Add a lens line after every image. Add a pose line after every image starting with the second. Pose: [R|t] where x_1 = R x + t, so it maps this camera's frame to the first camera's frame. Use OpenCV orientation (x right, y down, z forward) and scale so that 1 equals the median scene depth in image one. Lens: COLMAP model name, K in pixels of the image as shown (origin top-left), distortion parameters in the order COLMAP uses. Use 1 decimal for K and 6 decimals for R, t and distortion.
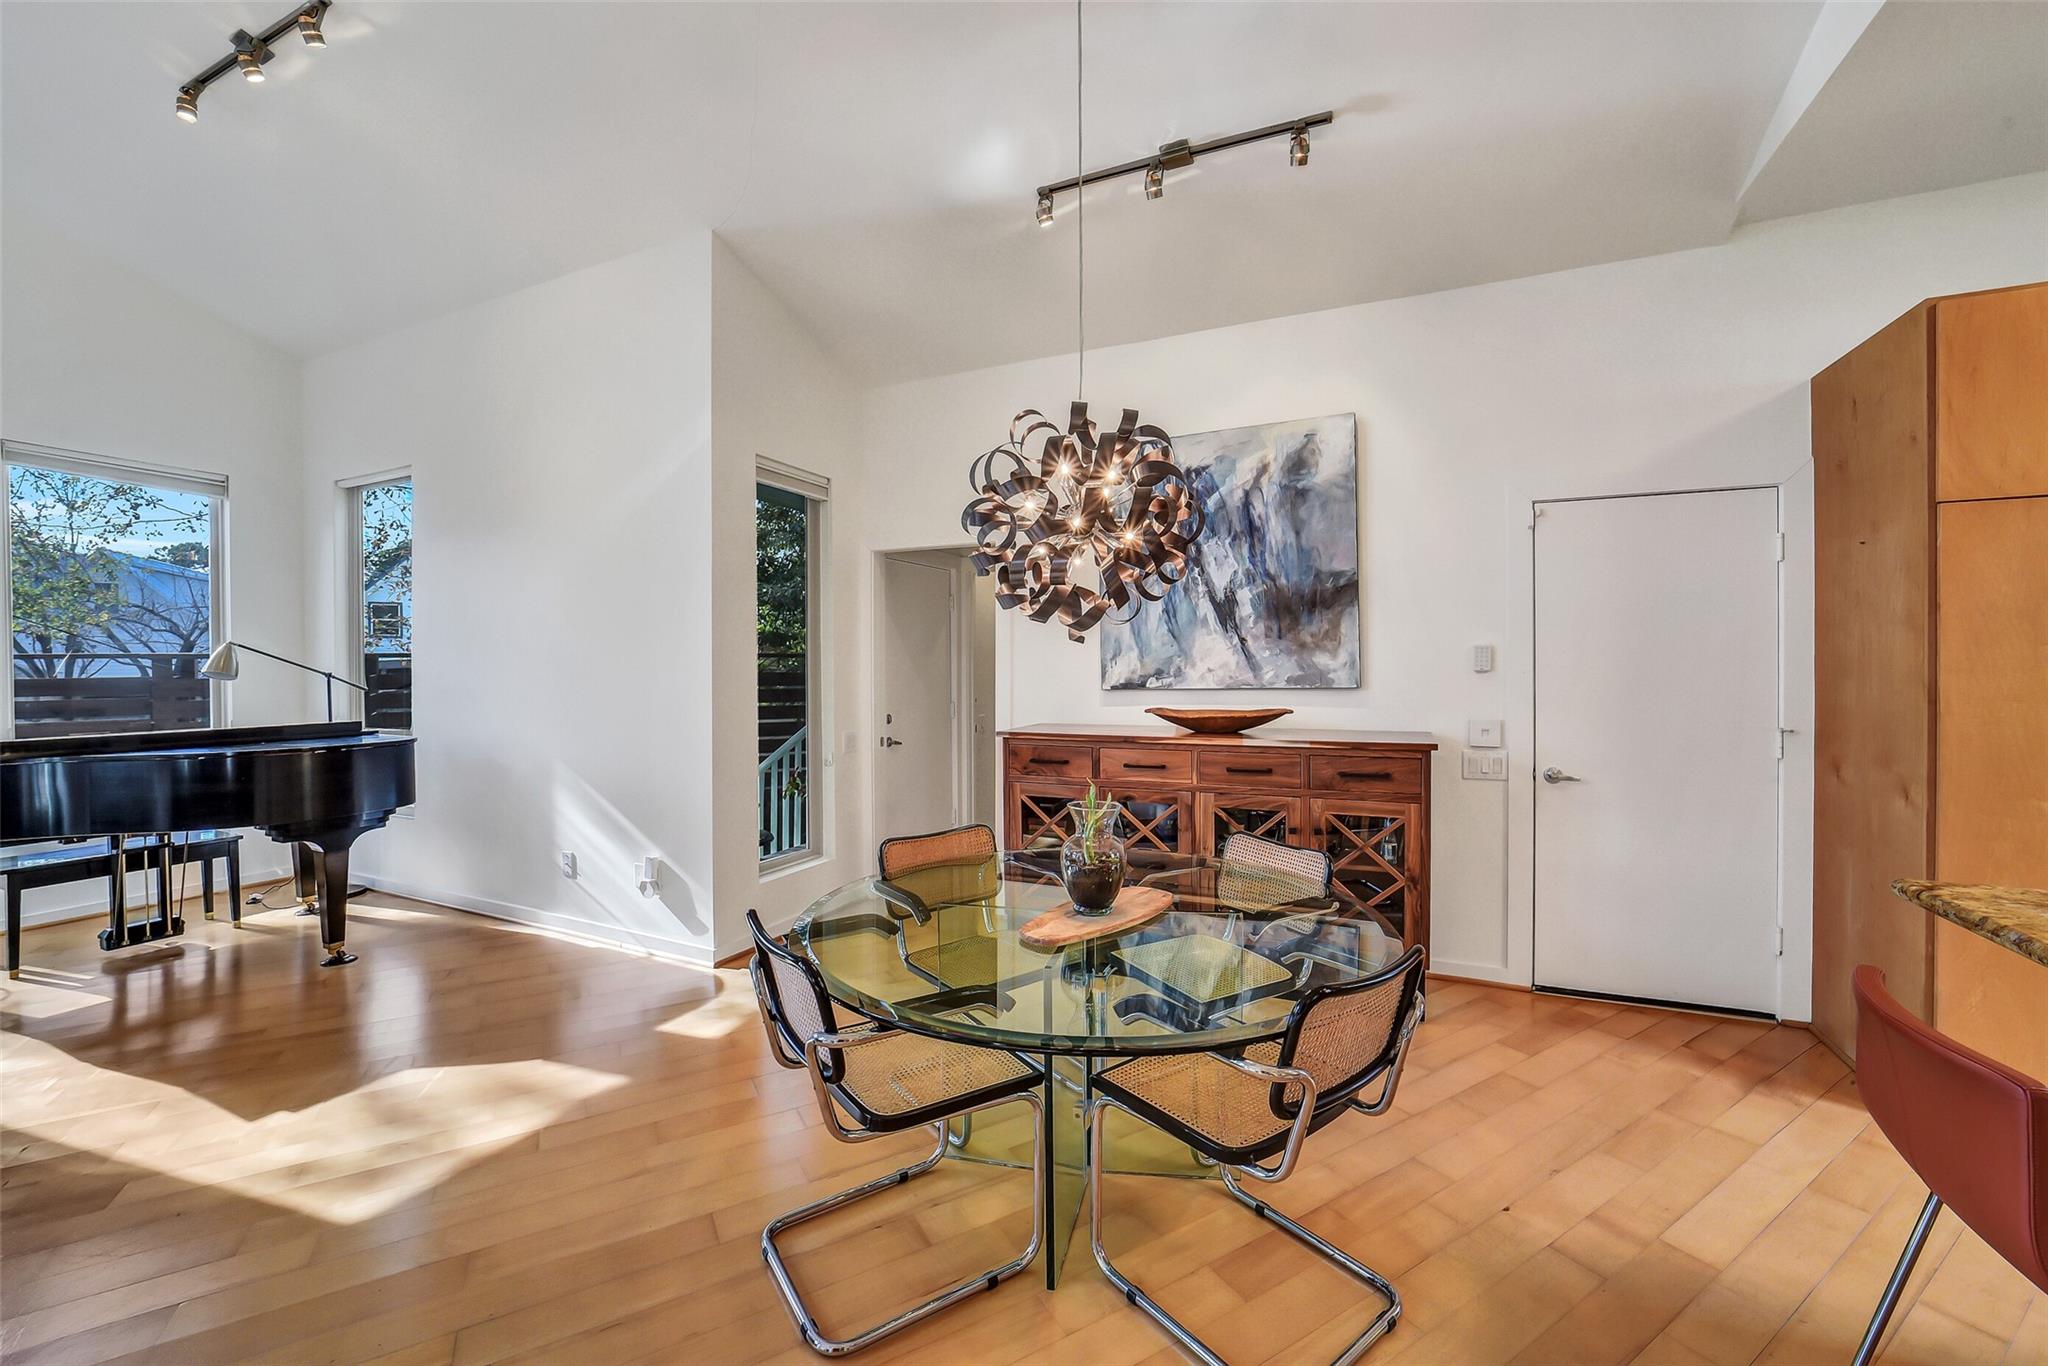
lens RADIAL K [[790.7, 0, 1045.1], [0, 790.7, 674.5], [0, 0, 1]] dist [-0.016772, 0.001903]
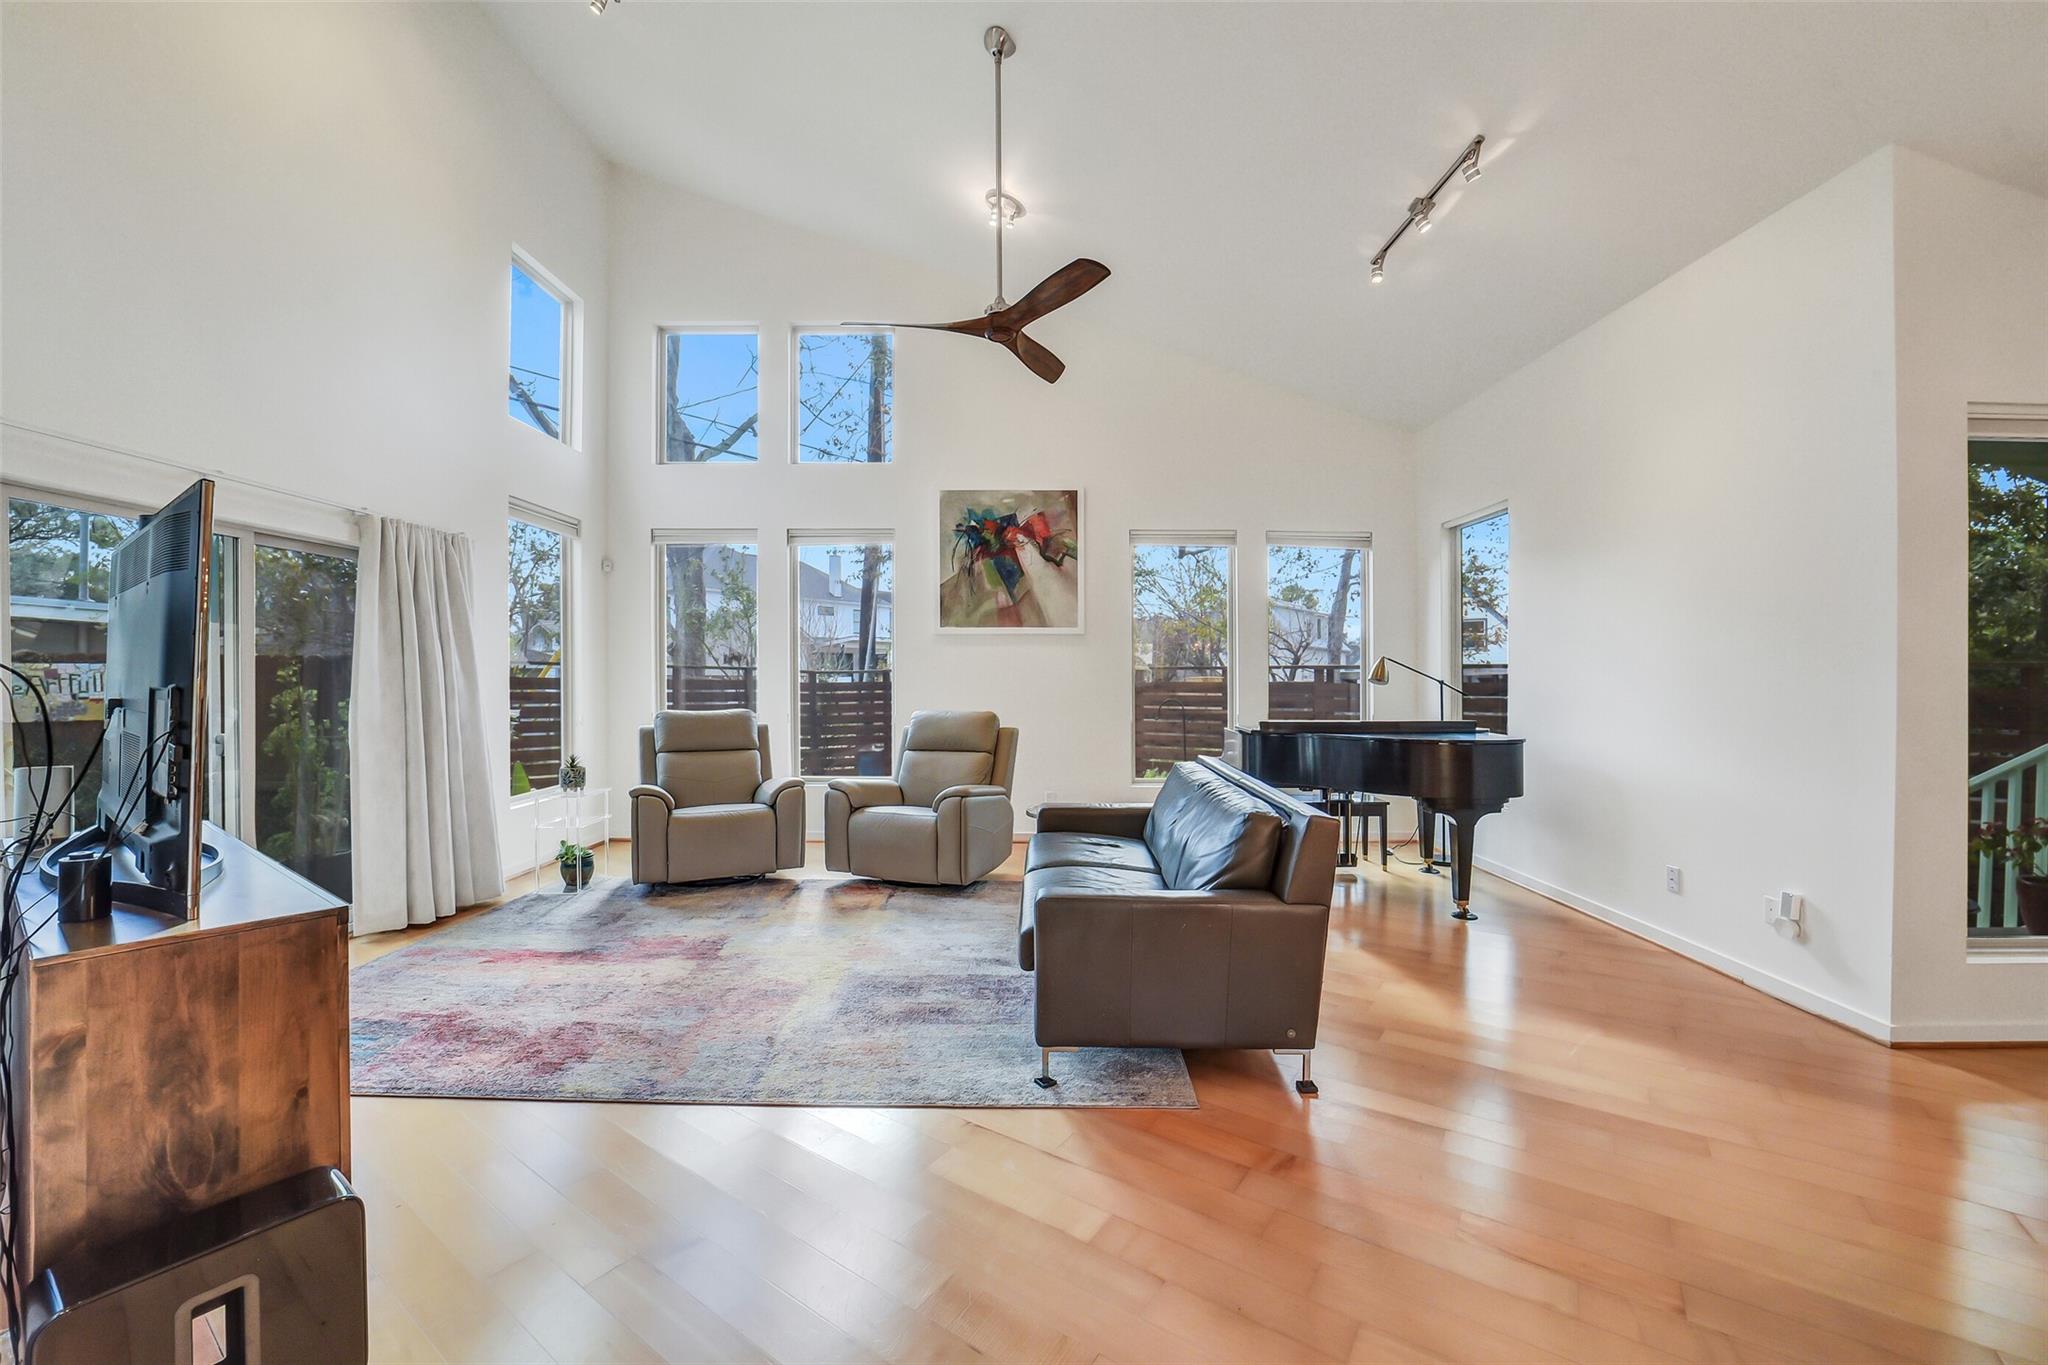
lens RADIAL K [[790.7, 0, 1024.3], [0, 790.7, 680.9], [0, 0, 1]] dist [-0.016772, 0.001903]
pose [[0.416849, 0.008292, -0.908938, -0.069581], [-0.009529, 0.999943, 0.004752, -0.000613], [0.908926, 0.006680, 0.416904, -0.131170]]
